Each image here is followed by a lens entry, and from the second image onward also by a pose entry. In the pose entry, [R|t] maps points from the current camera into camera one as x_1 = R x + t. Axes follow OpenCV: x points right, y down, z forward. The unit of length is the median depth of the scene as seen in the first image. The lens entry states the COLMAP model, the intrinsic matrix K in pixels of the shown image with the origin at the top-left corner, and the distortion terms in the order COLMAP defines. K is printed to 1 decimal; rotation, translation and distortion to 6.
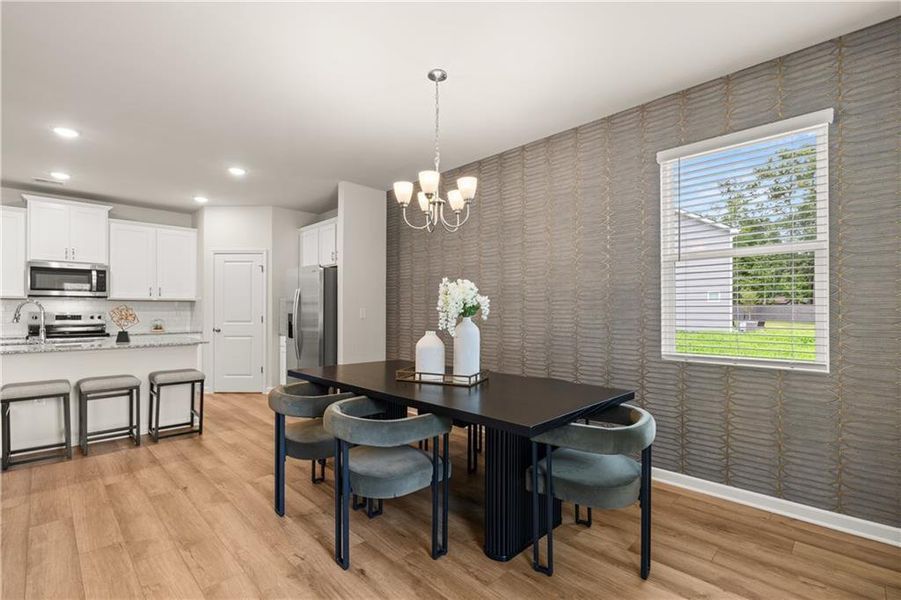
lens RADIAL K [[410.5, 0, 450.2], [0, 410.5, 307.3], [0, 0, 1]] dist [-0.006442, 0.000585]
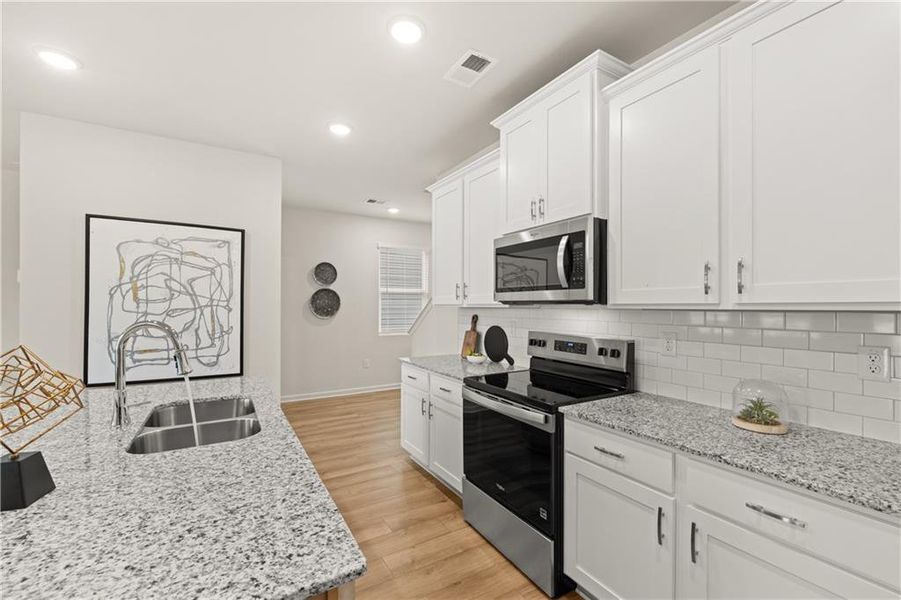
lens RADIAL K [[382.9, 0, 446.4], [0, 382.9, 305.1], [0, 0, 1]] dist [-0.000791, 0.000863]
pose [[-0.248187, -0.004286, -0.968703, -0.792698], [-0.001148, 0.999991, -0.004130, -0.035852], [0.968712, 0.000087, -0.248189, 1.618270]]
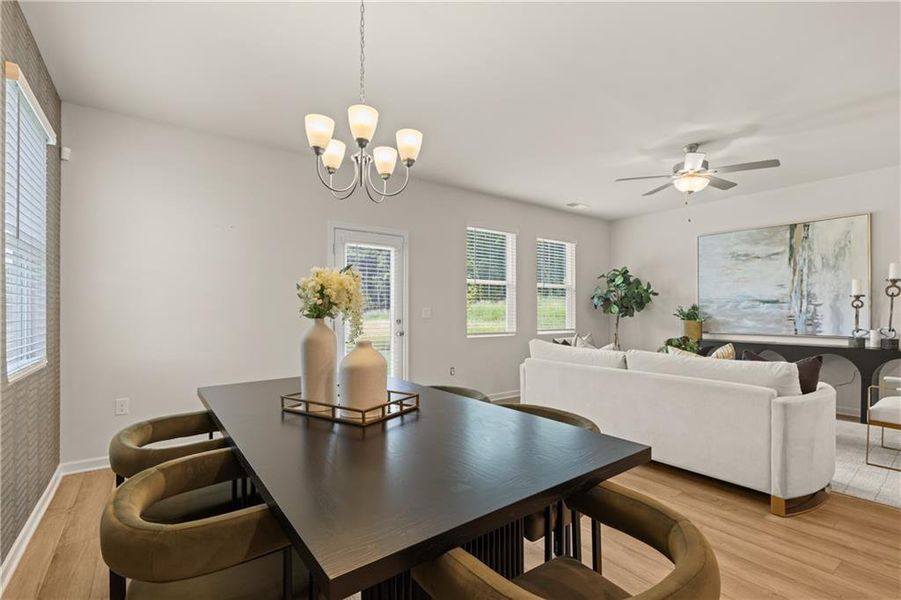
lens RADIAL K [[410.5, 0, 450.4], [0, 410.5, 311.5], [0, 0, 1]] dist [-0.006442, 0.000585]
pose [[-0.988767, 0.001354, 0.149461, -0.239587], [0.001152, 0.999998, -0.001439, 0.010752], [-0.149463, -0.001250, -0.988767, 1.381072]]
